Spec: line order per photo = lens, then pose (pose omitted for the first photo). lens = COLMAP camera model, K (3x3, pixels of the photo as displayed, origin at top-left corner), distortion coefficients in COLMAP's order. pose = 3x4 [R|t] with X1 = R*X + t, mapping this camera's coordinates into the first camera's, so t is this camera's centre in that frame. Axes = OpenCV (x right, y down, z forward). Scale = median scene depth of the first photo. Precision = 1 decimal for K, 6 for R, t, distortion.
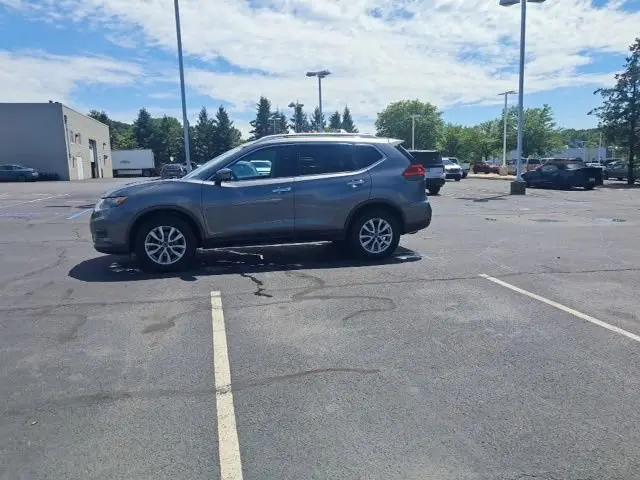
lens RADIAL K [[511.0, 0, 320.0], [0, 511.0, 240.0], [0, 0, 1]] dist [0.000927, -0.001115]
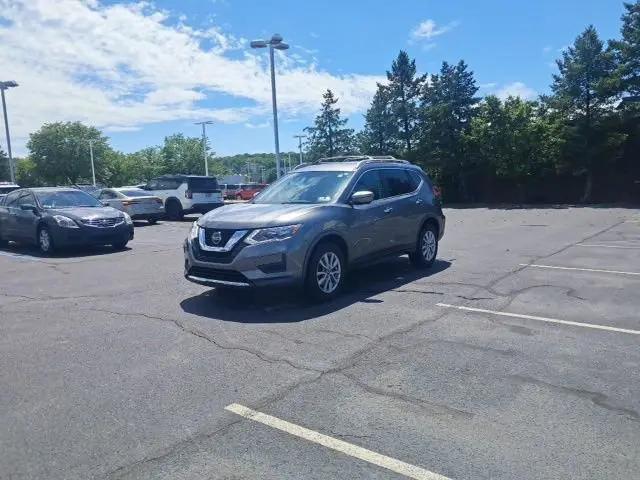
lens RADIAL K [[507.1, 0, 334.3], [0, 507.1, 240.3], [0, 0, 1]] dist [0.020860, 0.002528]
pose [[0.758569, -0.077549, 0.646961, -0.207089], [0.109767, 0.993911, -0.009567, -0.009180], [-0.642280, 0.078273, 0.762463, 0.061973]]
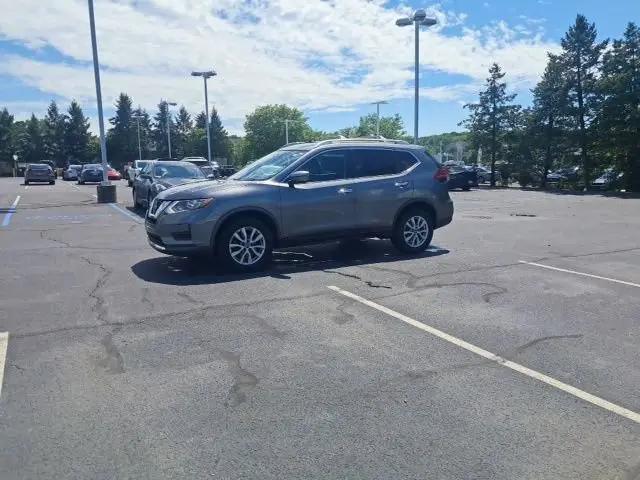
lens RADIAL K [[512.2, 0, 329.1], [0, 512.2, 228.6], [0, 0, 1]] dist [0.005170, -0.005473]
pose [[0.954405, -0.024309, 0.297522, -0.104071], [0.032106, 0.999256, -0.021347, 0.000617], [-0.296782, 0.029926, 0.954476, -0.002718]]
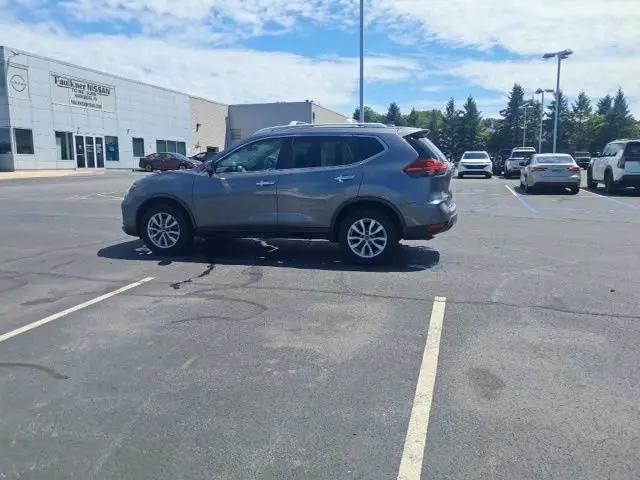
lens RADIAL K [[503.1, 0, 320.0], [0, 503.1, 240.0], [0, 0, 1]] dist [0.003349, -0.003005]
pose [[0.872907, 0.085592, -0.480320, 0.118208], [-0.076466, 0.996326, 0.038578, -0.008471], [0.481857, 0.003053, 0.876244, 0.050650]]
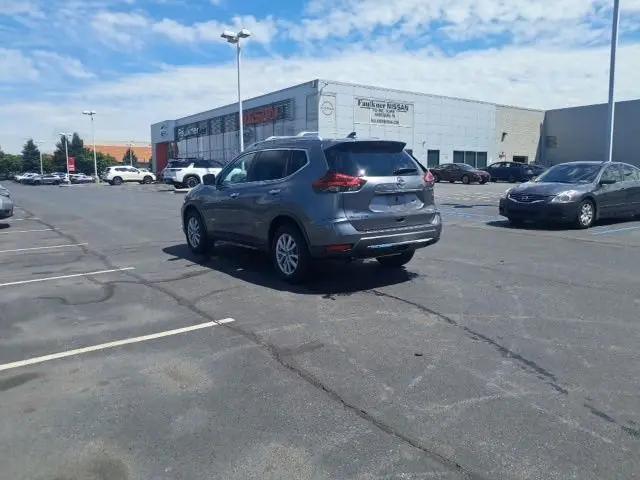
lens RADIAL K [[503.1, 0, 320.0], [0, 503.1, 240.0], [0, 0, 1]] dist [0.003349, -0.003005]
pose [[0.373870, 0.132225, -0.918007, 0.234245], [-0.127231, 0.987740, 0.090452, -0.029913], [0.918713, 0.082981, 0.386110, 0.186088]]
